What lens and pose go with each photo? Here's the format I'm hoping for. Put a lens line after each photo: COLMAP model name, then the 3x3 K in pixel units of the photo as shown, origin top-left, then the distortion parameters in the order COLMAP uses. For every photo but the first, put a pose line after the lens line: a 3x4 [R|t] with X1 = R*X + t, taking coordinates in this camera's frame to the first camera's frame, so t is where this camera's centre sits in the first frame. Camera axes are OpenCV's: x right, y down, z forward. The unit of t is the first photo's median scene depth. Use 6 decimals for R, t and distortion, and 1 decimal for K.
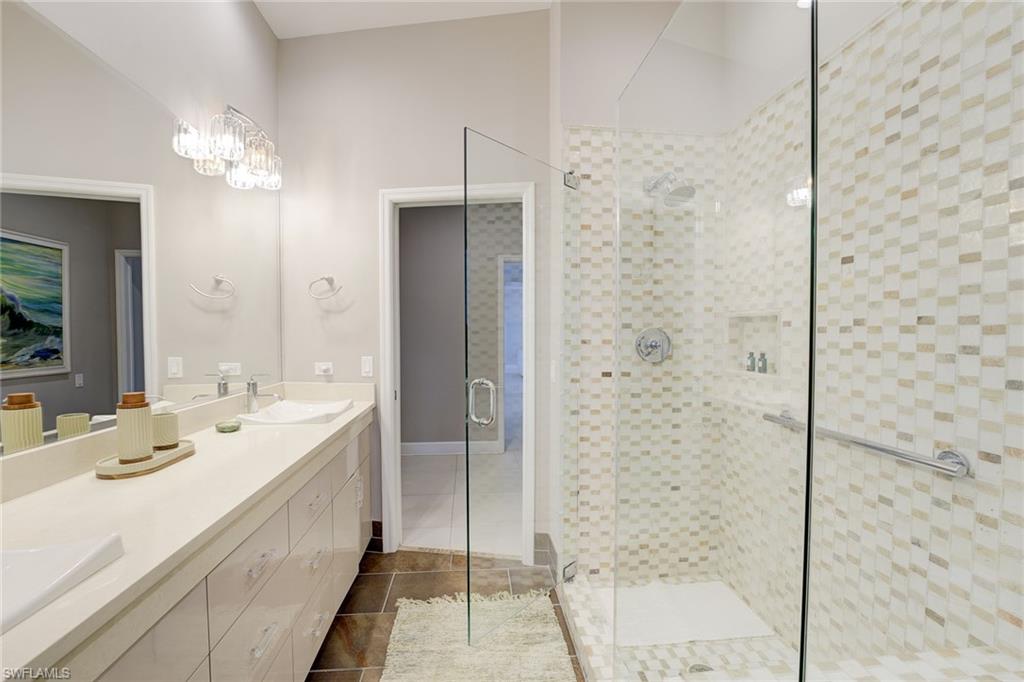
lens RADIAL K [[439.2, 0, 514.4], [0, 439.2, 341.5], [0, 0, 1]] dist [-0.000044, 0.000009]
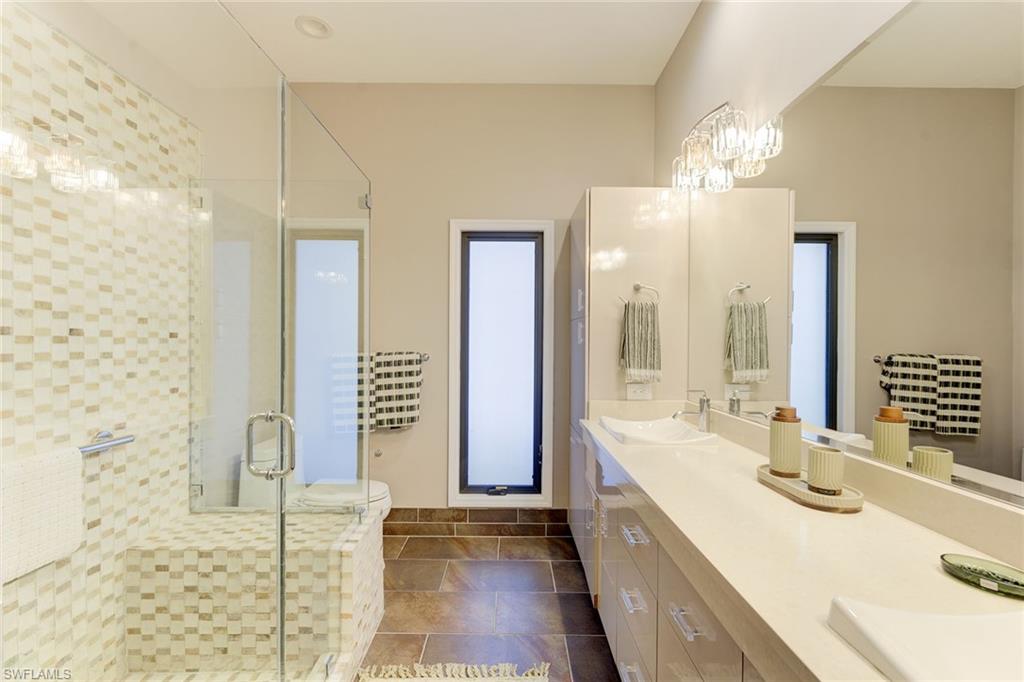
lens RADIAL K [[439.2, 0, 511.7], [0, 439.2, 342.2], [0, 0, 1]] dist [-0.000044, 0.000009]
pose [[-0.993551, -0.006079, 0.113222, -0.346423], [-0.003718, 0.999771, 0.021058, -0.049710], [-0.113324, 0.020501, -0.993347, 2.008122]]
